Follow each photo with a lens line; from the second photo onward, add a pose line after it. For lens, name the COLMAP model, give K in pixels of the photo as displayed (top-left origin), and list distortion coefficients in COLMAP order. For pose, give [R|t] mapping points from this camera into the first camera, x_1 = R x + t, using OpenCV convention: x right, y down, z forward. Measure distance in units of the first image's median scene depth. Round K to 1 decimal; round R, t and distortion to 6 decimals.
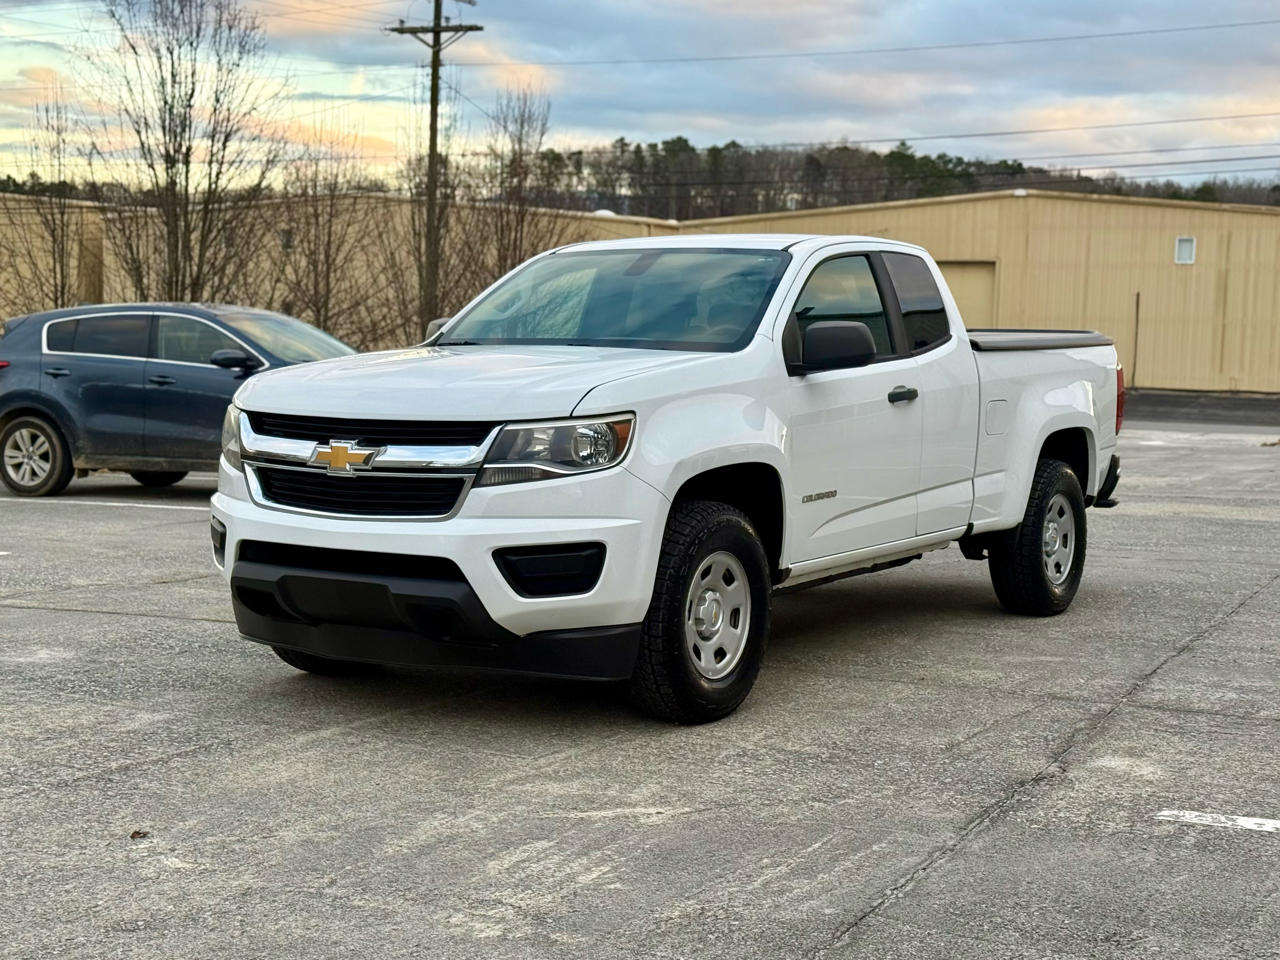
lens RADIAL K [[1873.4, 0, 687.0], [0, 1873.4, 482.4], [0, 0, 1]] dist [0.218844, -0.737188]
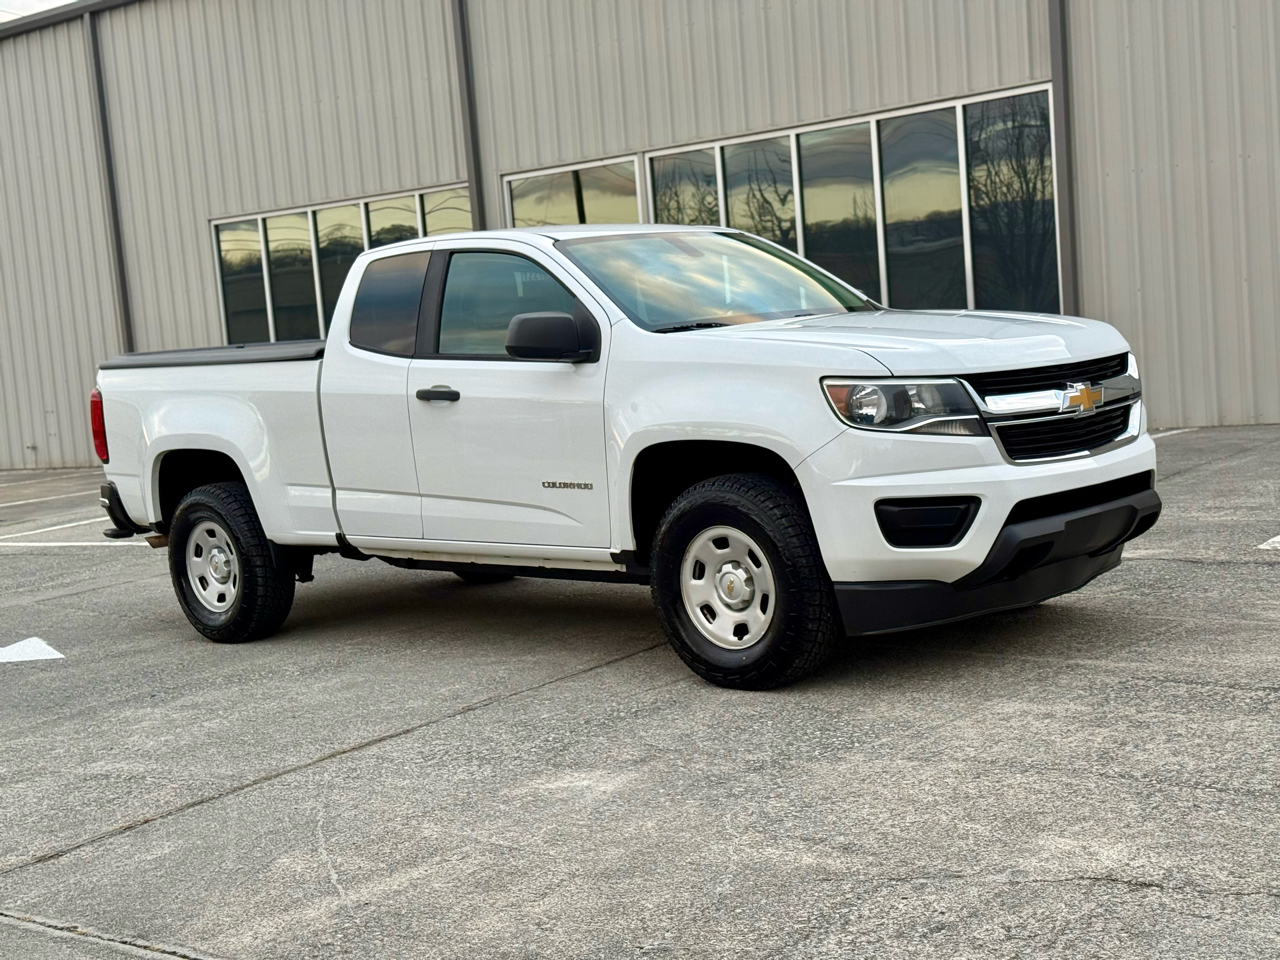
lens RADIAL K [[1766.7, 0, 640.0], [0, 1766.7, 480.0], [0, 0, 1]] dist [0.176742, -0.490282]
pose [[0.214230, -0.119698, 0.969421, -1.214602], [0.165837, 0.982512, 0.084666, -0.094536], [-0.962603, 0.142628, 0.230334, 1.011869]]
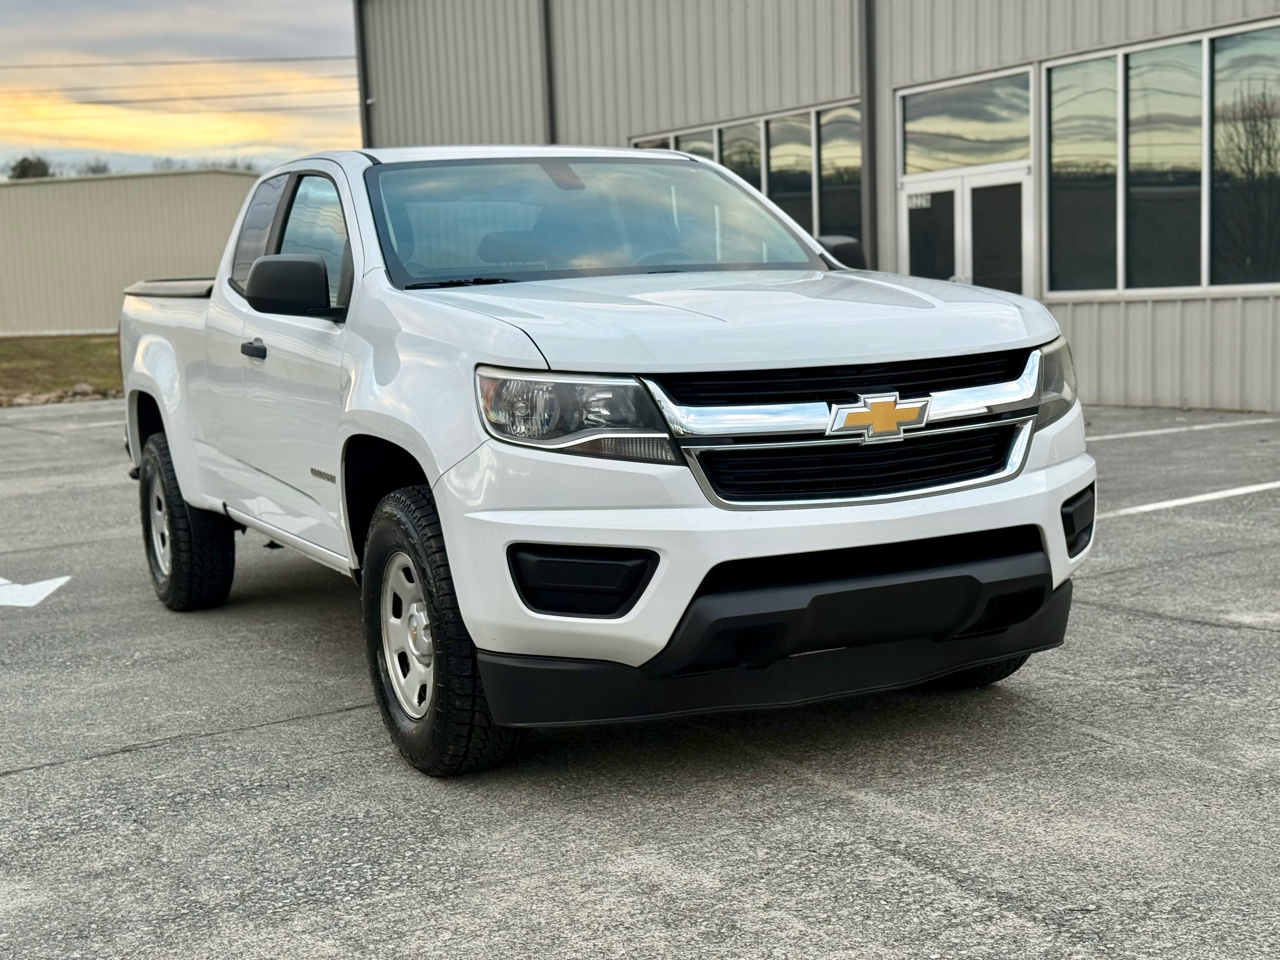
lens RADIAL K [[1762.1, 0, 658.6], [0, 1762.1, 487.8], [0, 0, 1]] dist [0.193698, -0.397171]
pose [[0.538312, -0.134048, 0.832017, -0.796900], [0.118929, 0.989472, 0.082469, -0.052486], [-0.834312, 0.054557, 0.548586, 0.697355]]
